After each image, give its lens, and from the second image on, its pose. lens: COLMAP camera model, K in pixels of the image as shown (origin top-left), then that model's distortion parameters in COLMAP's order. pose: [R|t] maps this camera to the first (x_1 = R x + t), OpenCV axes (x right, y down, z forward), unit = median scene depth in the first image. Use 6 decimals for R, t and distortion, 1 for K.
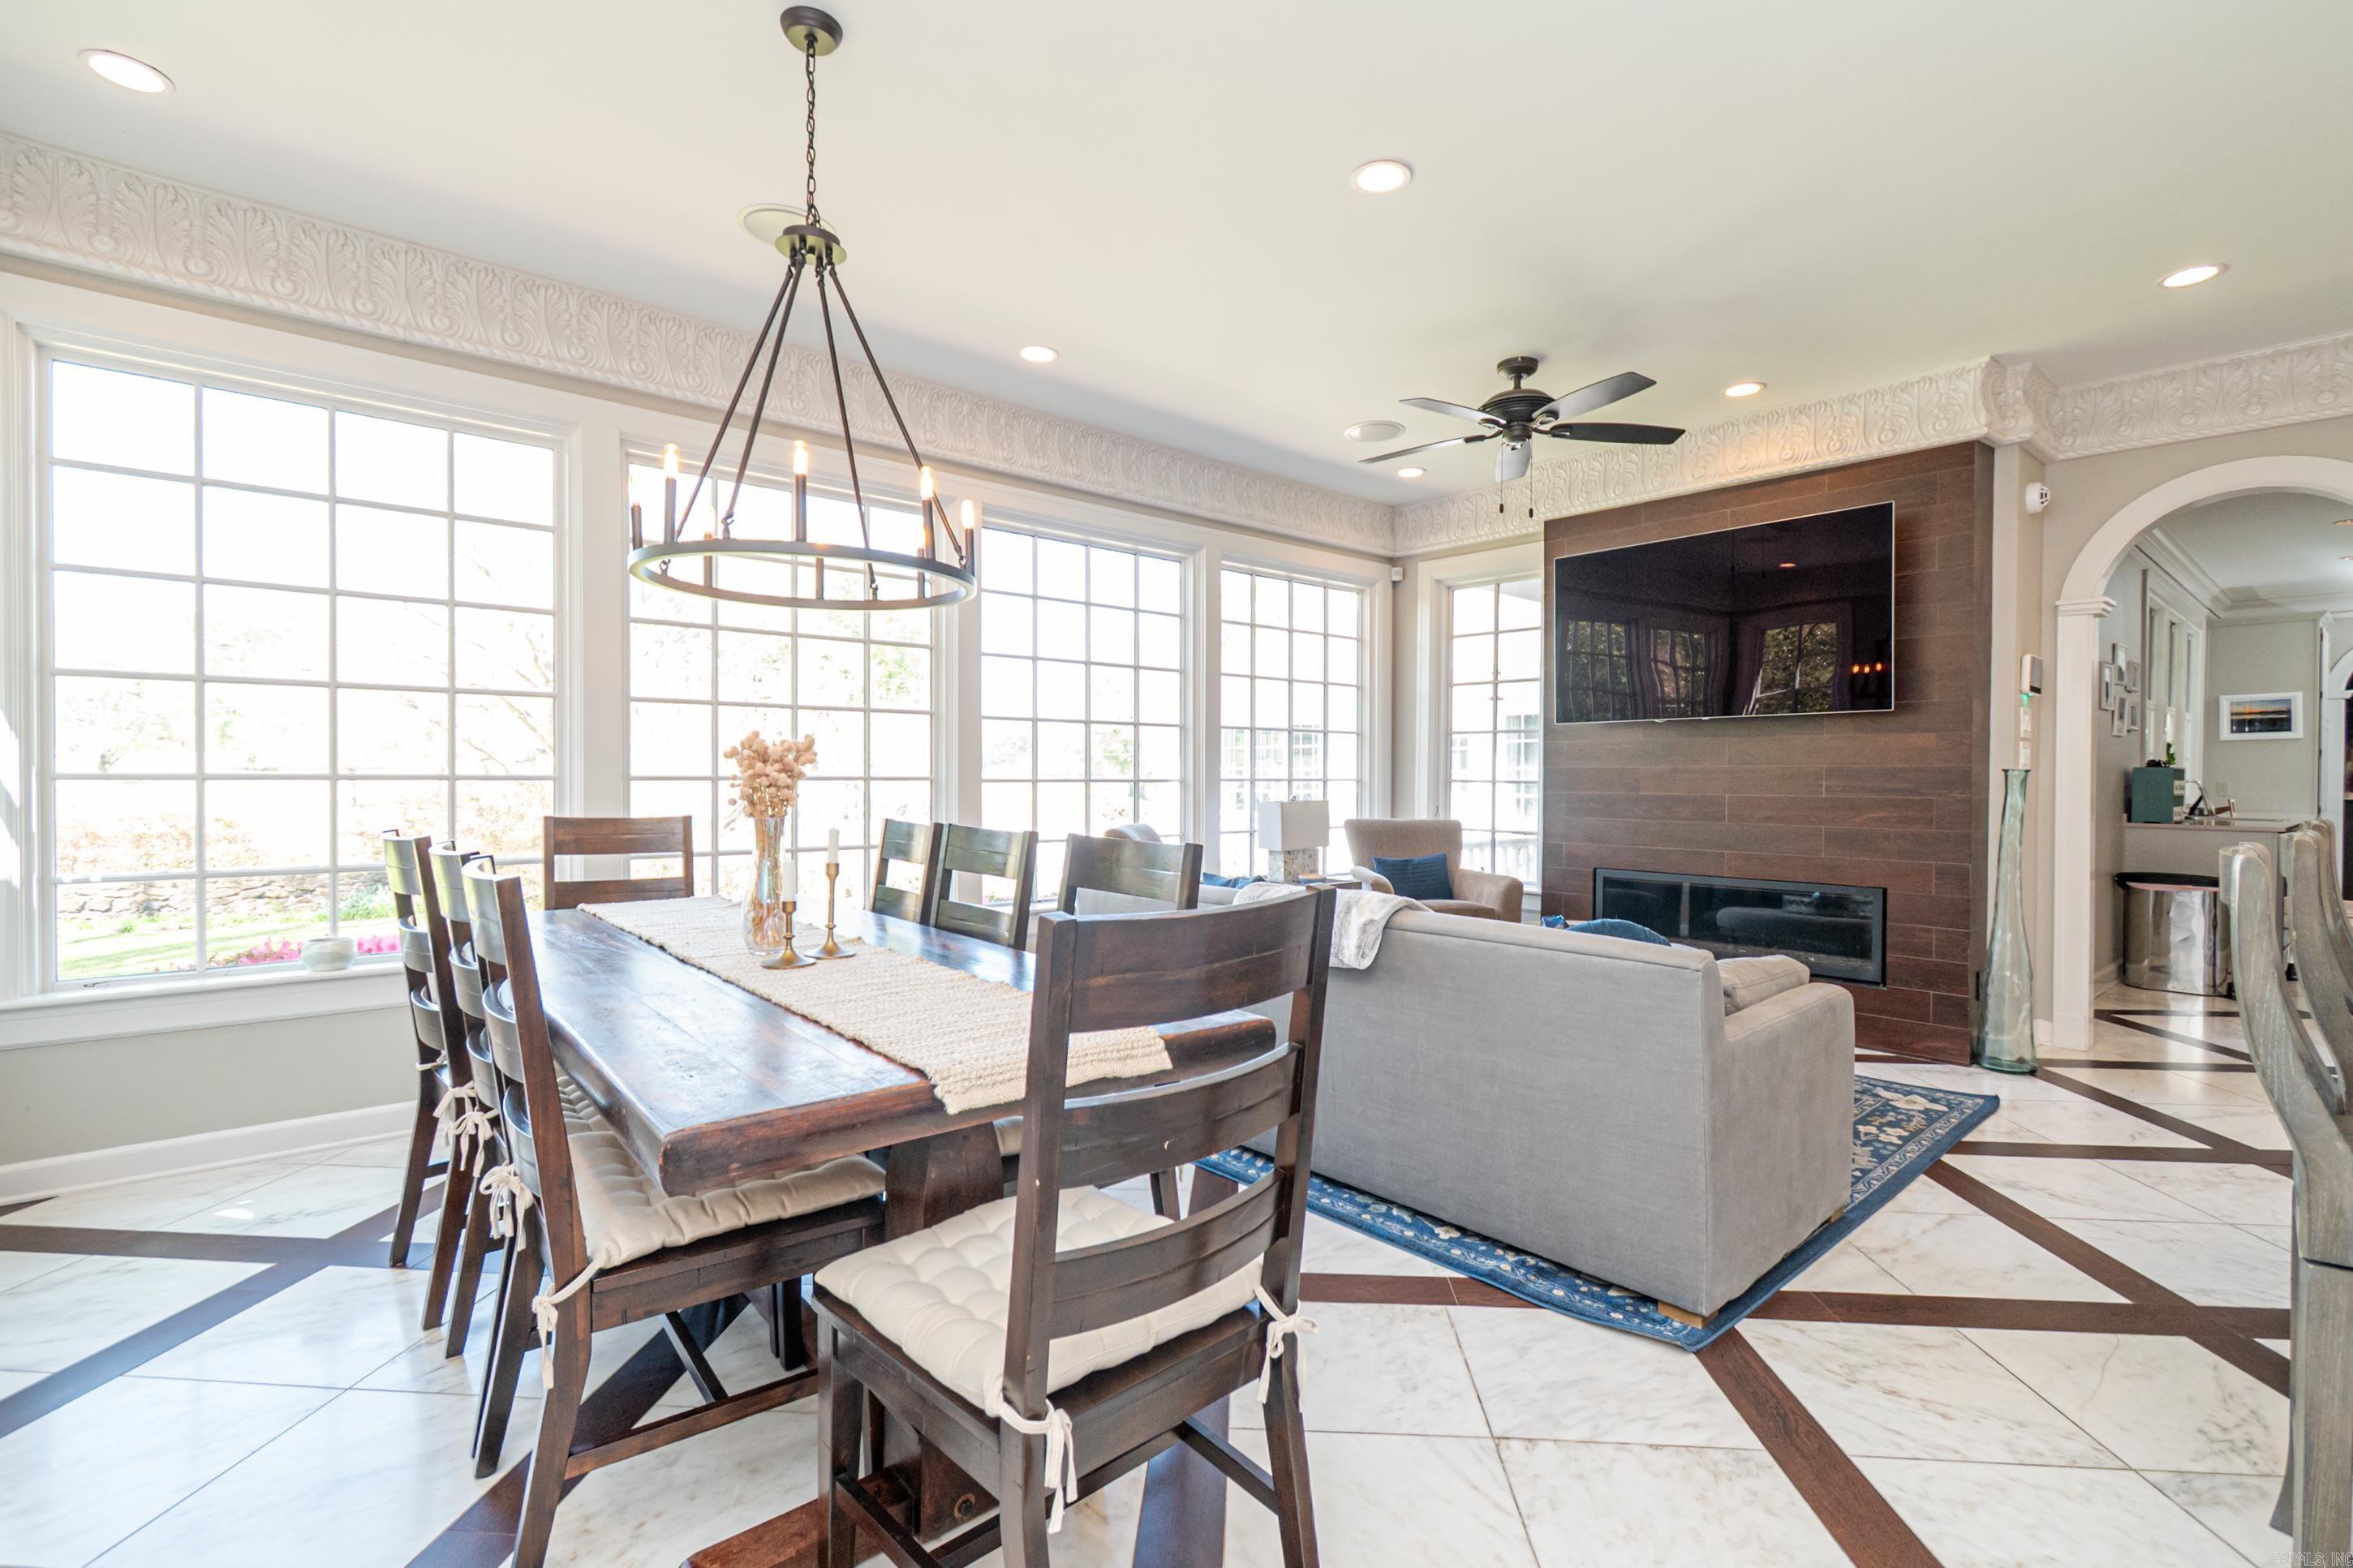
lens RADIAL K [[1057.8, 0, 1177.2], [0, 1057.8, 783.8], [0, 0, 1]] dist [0.013083, -0.005737]
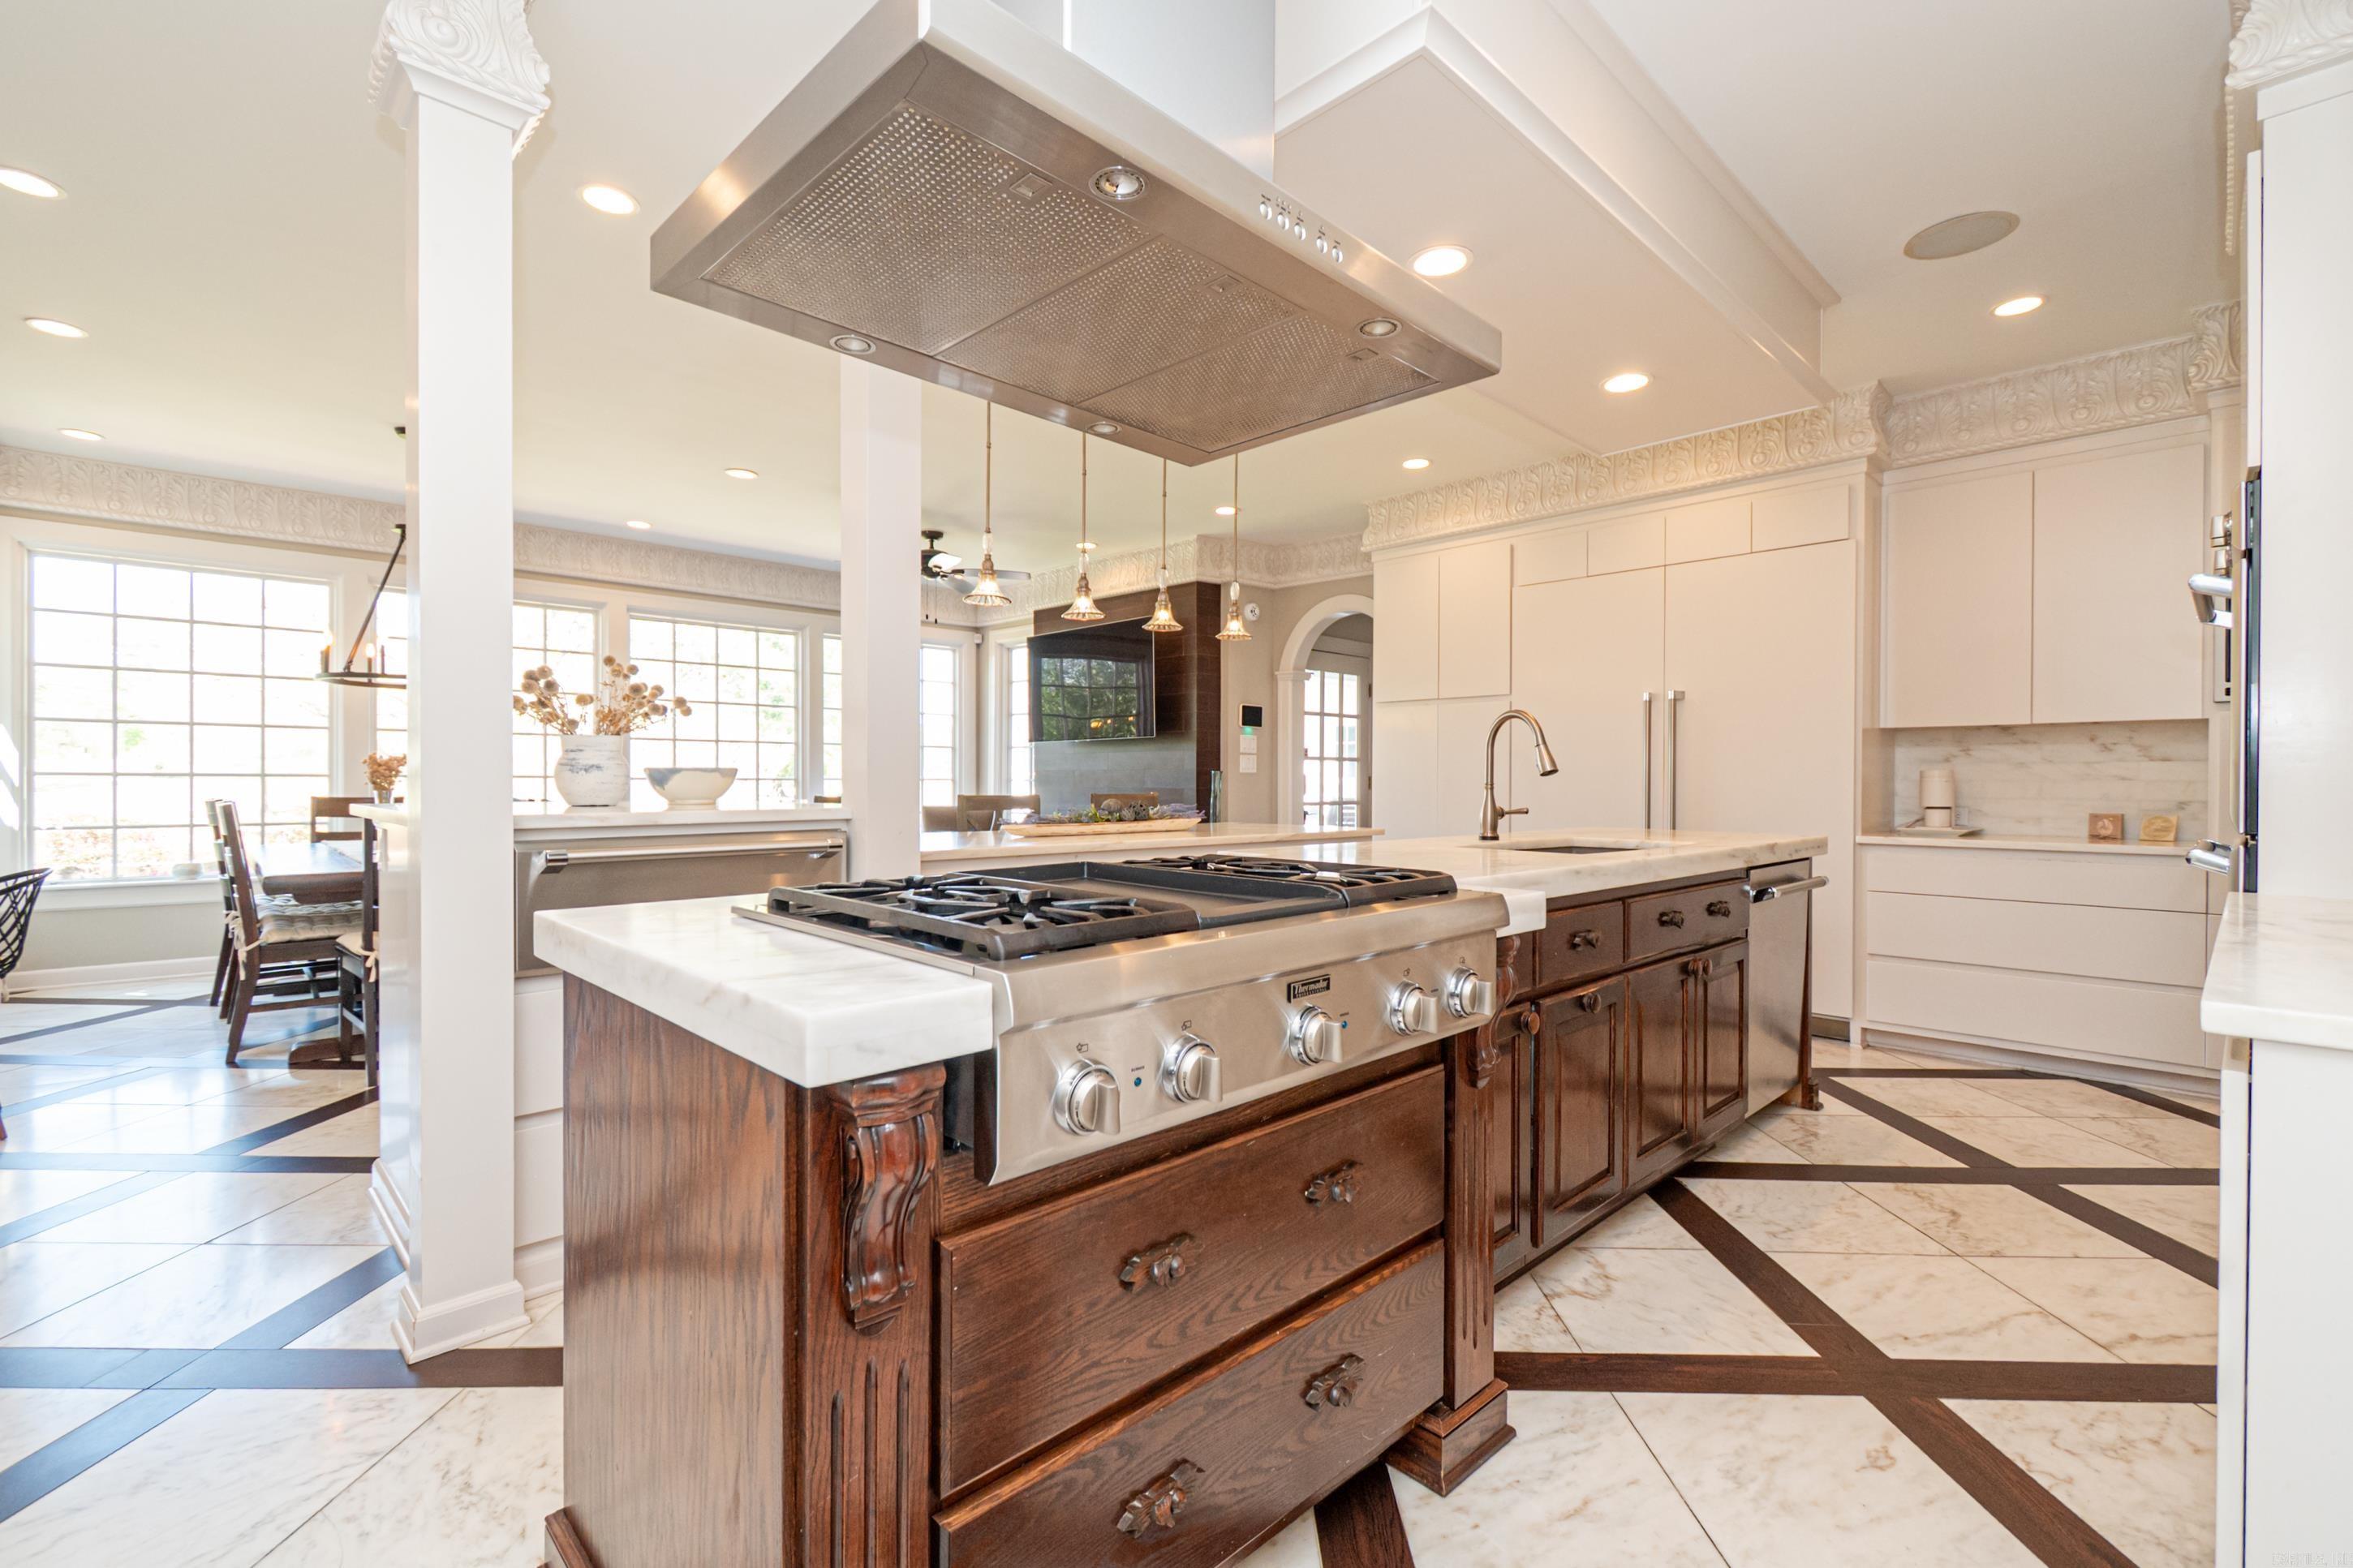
lens RADIAL K [[1057.8, 0, 1176.1], [0, 1057.8, 784.7], [0, 0, 1]] dist [0.013083, -0.005737]
pose [[0.998830, 0.001069, 0.048347, 0.594997], [-0.000813, 0.999986, -0.005317, 0.013915], [-0.048352, 0.005272, 0.998816, -0.668212]]
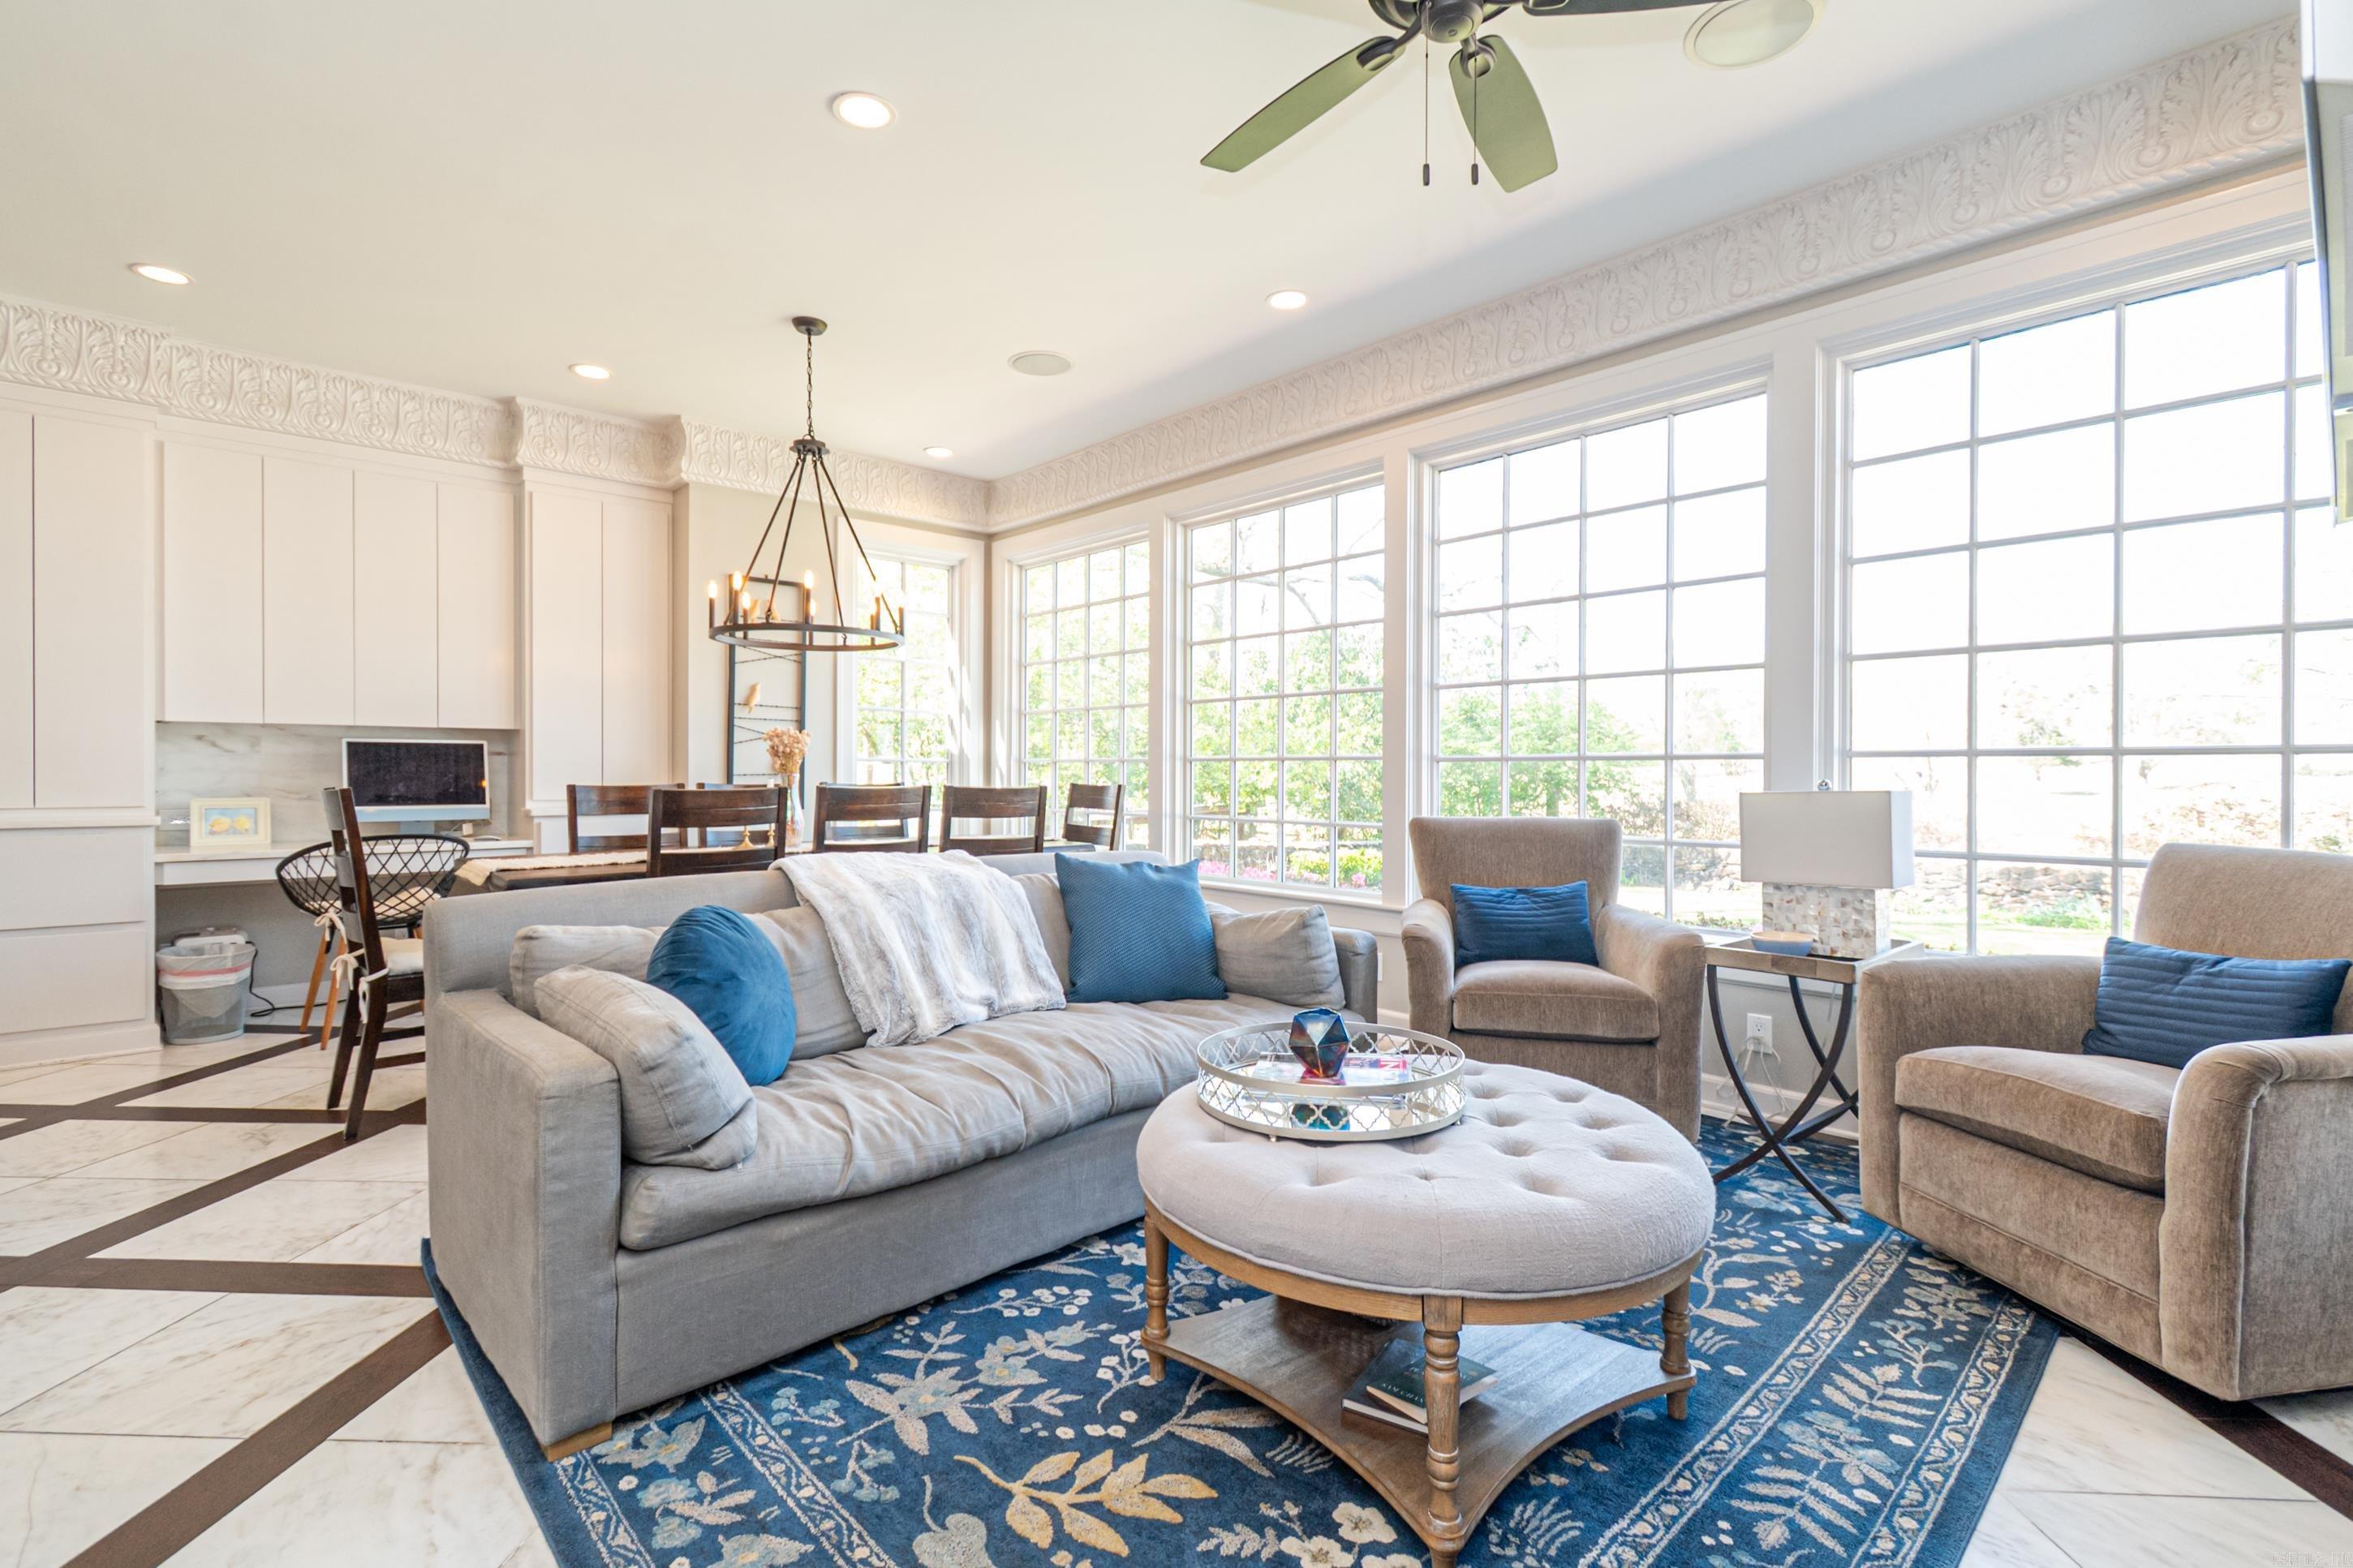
lens RADIAL K [[1057.8, 0, 1167.1], [0, 1057.8, 786.2], [0, 0, 1]] dist [0.013083, -0.005737]
pose [[0.027219, 0.009869, -0.999581, 0.749646], [-0.012152, 0.999881, 0.009541, 0.015031], [0.999556, 0.011888, 0.027335, 0.812419]]
